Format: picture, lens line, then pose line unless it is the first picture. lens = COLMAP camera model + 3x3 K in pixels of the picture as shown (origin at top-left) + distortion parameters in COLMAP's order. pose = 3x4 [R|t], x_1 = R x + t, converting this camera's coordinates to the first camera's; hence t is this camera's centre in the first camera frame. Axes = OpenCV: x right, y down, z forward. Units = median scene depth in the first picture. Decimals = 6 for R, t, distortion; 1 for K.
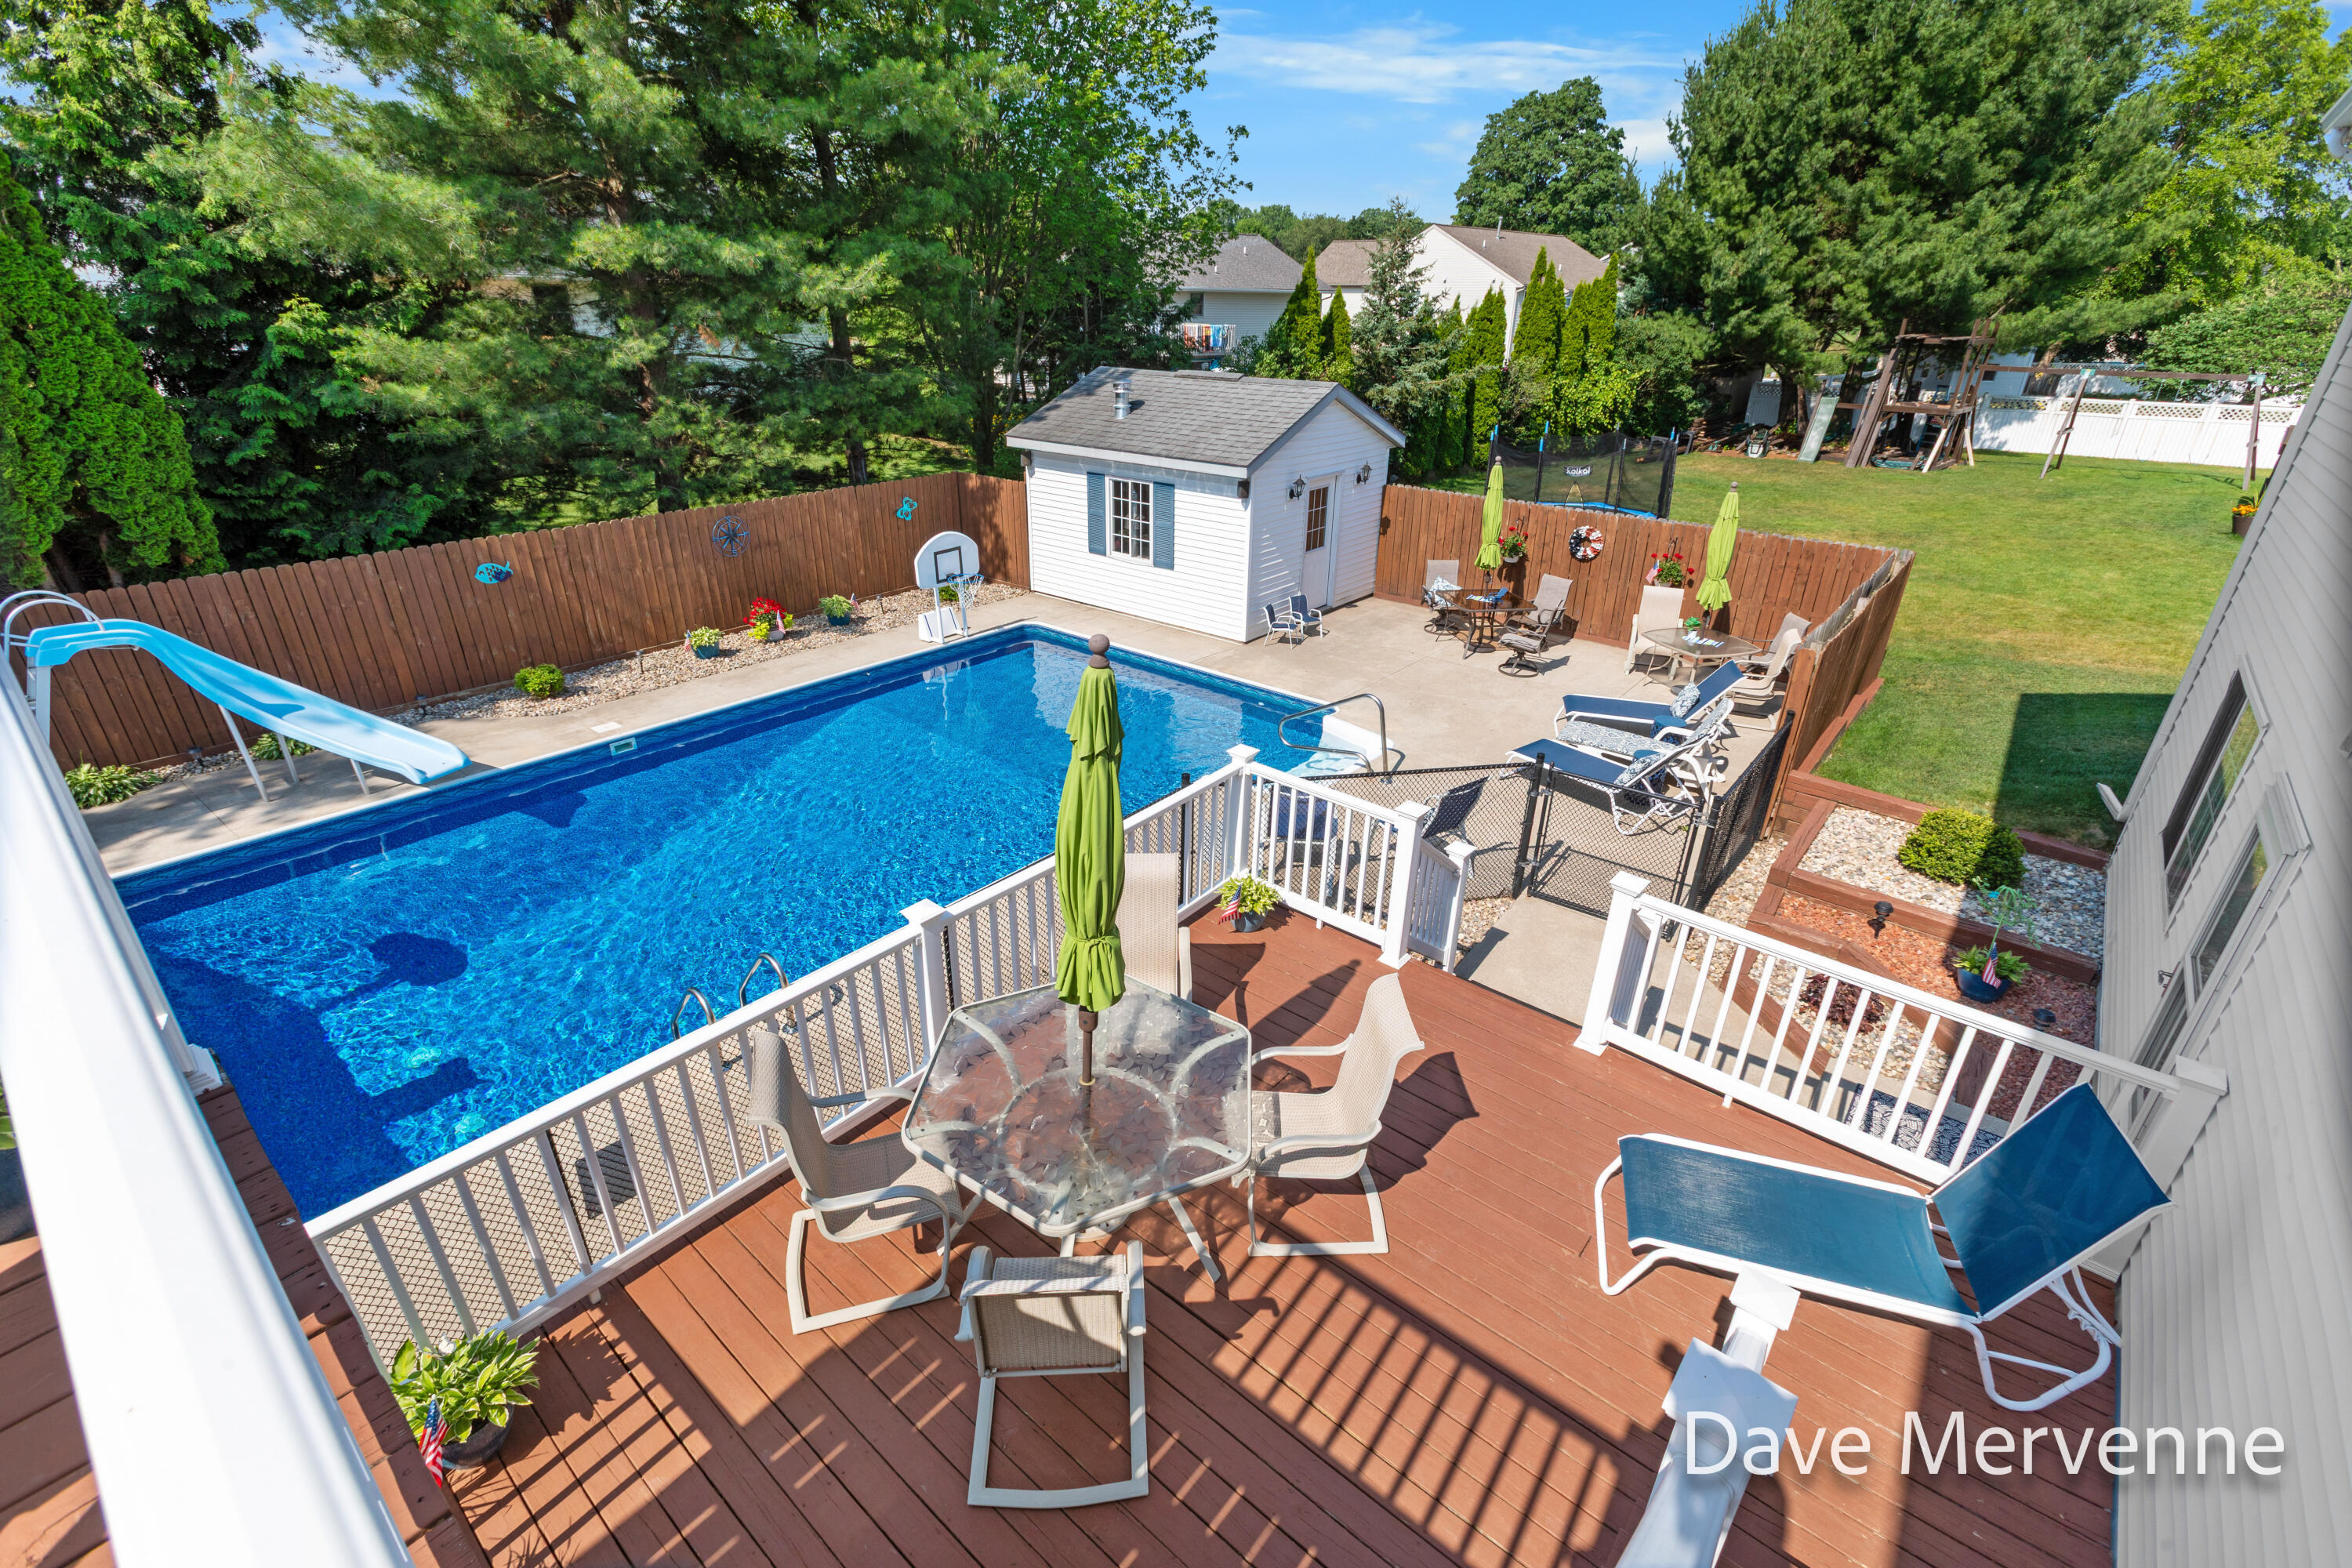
lens RADIAL K [[1043.6, 0, 1176.0], [0, 1043.6, 784.0], [0, 0, 1]] dist [-0.016462, 0.015046]
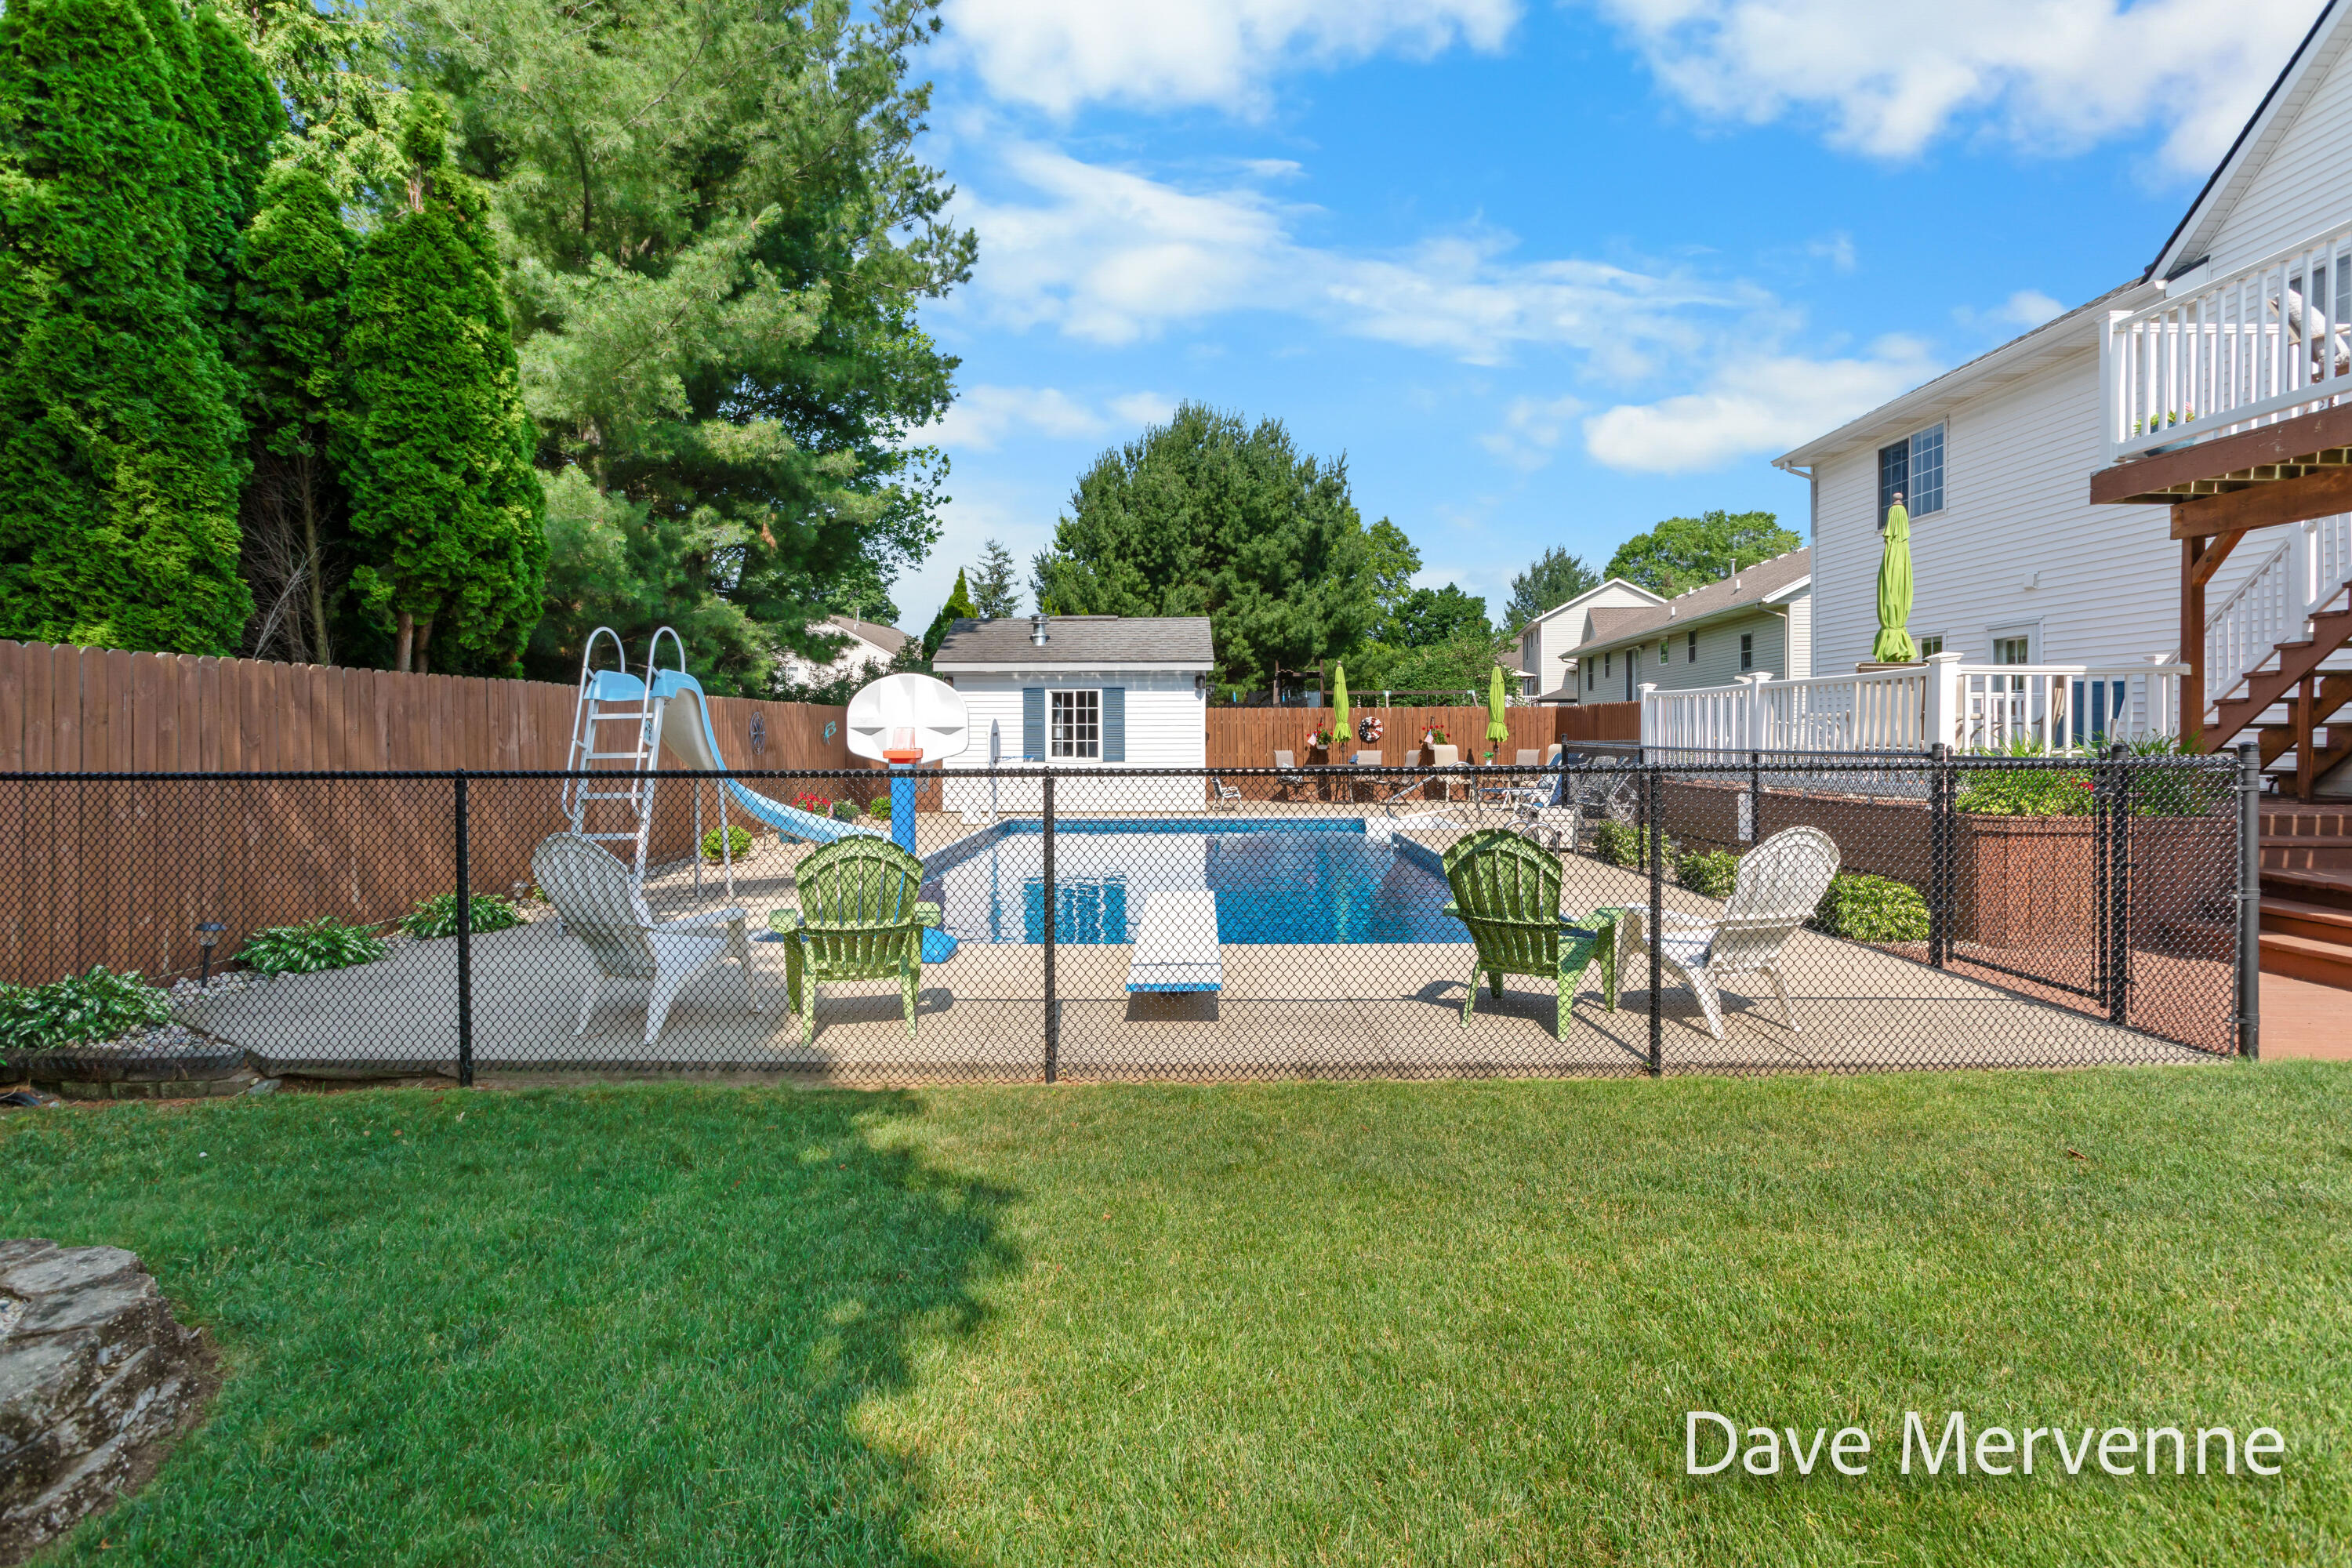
lens RADIAL K [[1185.4, 0, 1176.0], [0, 1185.4, 784.0], [0, 0, 1]] dist [-0.000062, 0.000121]
pose [[0.749256, -0.043158, 0.660873, -0.507425], [0.300664, 0.911283, -0.281362, 0.121339], [-0.590099, 0.409513, 0.695760, 0.053674]]
